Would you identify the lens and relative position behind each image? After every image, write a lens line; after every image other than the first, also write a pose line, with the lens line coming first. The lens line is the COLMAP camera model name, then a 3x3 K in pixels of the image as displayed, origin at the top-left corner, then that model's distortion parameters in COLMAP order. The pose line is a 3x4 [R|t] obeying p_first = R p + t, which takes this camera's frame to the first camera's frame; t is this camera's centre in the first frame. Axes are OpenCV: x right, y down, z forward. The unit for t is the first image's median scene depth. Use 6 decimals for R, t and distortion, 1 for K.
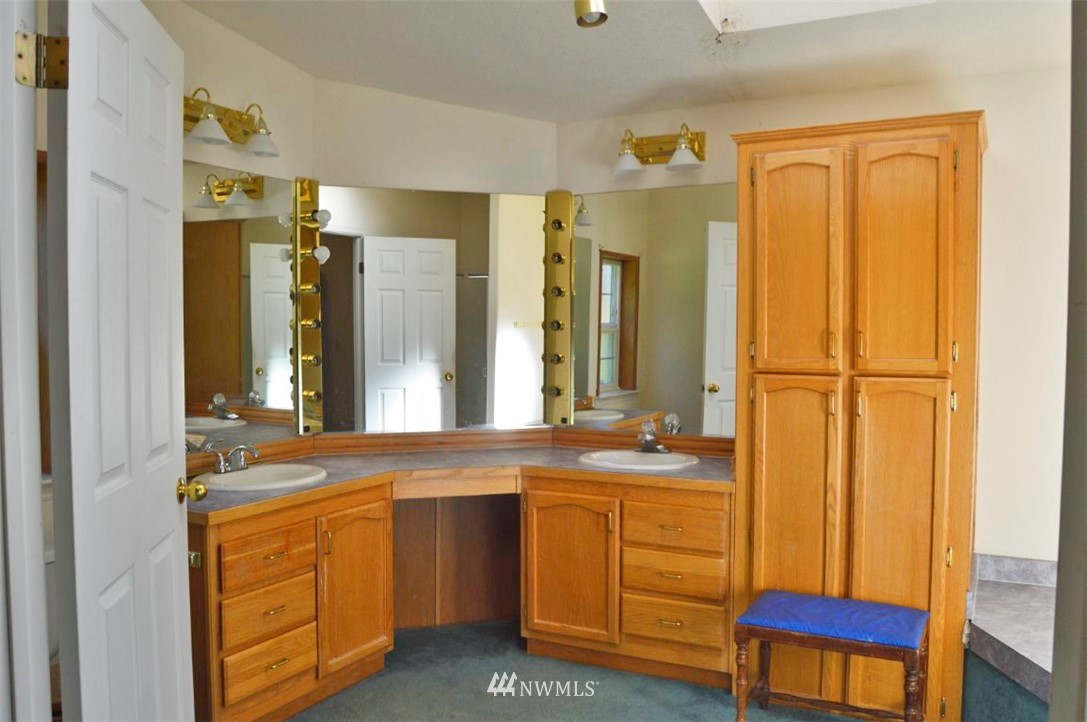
lens RADIAL K [[867.9, 0, 548.9], [0, 867.9, 366.1], [0, 0, 1]] dist [-0.093195, 0.041573]
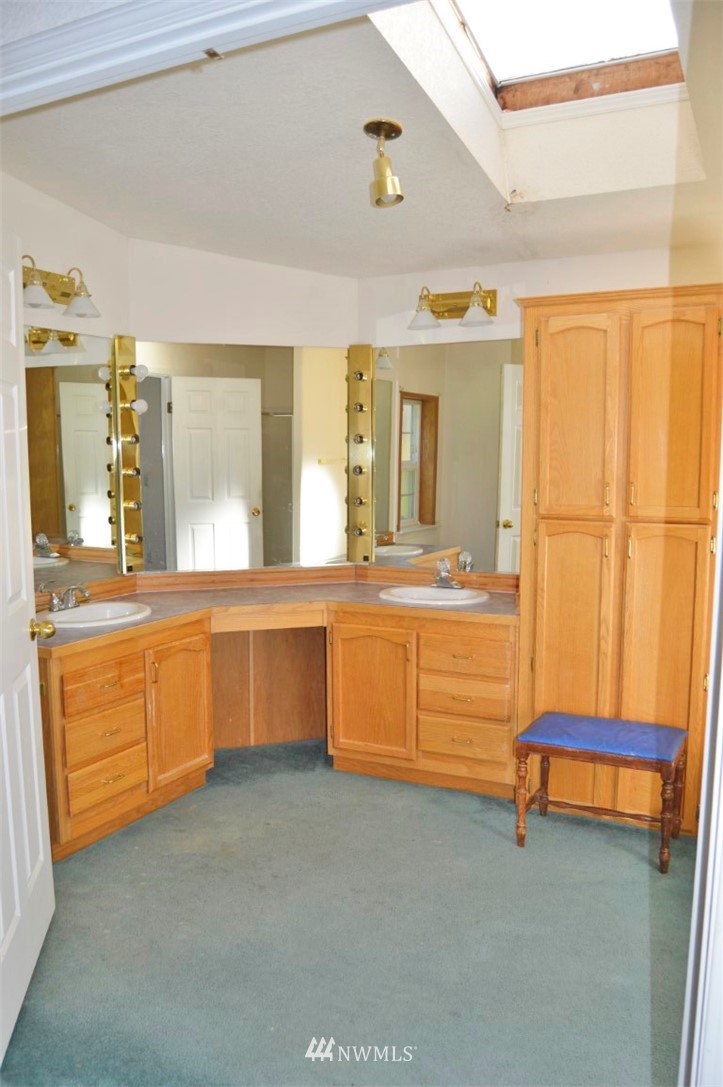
lens RADIAL K [[867.9, 0, 357.9], [0, 867.9, 565.8], [0, 0, 1]] dist [-0.093195, 0.041573]
pose [[0.999963, -0.005905, 0.006289, 0.000574], [0.005356, 0.996458, 0.083924, -0.023280], [-0.006763, -0.083887, 0.996452, -0.098543]]
